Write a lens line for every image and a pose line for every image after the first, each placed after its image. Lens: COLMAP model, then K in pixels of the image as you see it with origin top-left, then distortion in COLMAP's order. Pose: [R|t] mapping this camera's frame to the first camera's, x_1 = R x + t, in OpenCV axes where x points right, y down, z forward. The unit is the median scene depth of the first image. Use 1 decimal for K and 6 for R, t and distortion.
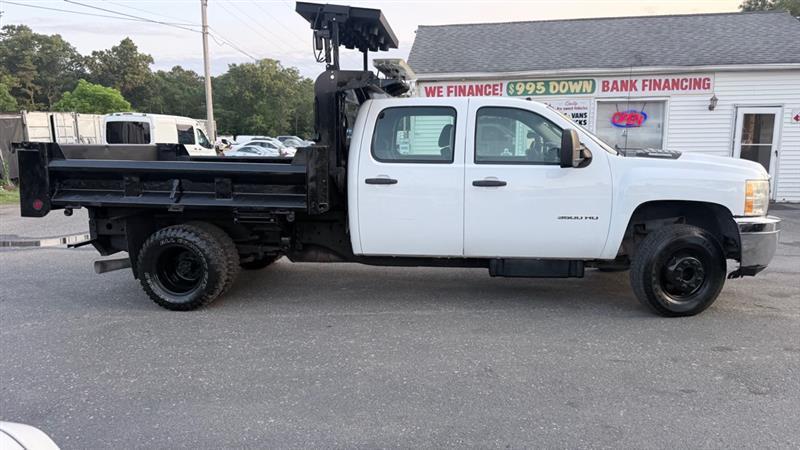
lens RADIAL K [[559.6, 0, 400.4], [0, 559.6, 236.3], [0, 0, 1]] dist [0.095918, -0.133721]
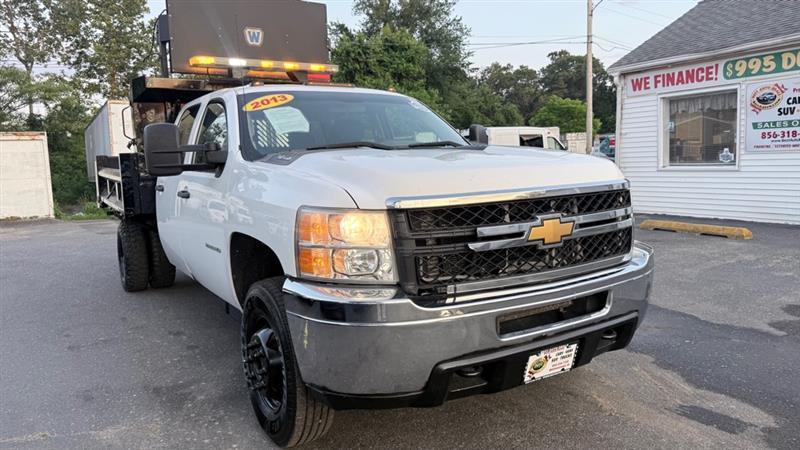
lens RADIAL K [[583.2, 0, 398.0], [0, 583.2, 215.7], [0, 0, 1]] dist [-0.003799, -0.004060]
pose [[0.604583, 0.064140, -0.793955, 0.561811], [-0.101183, 0.994862, 0.003322, -0.027242], [0.790089, 0.078326, 0.607967, 0.201275]]
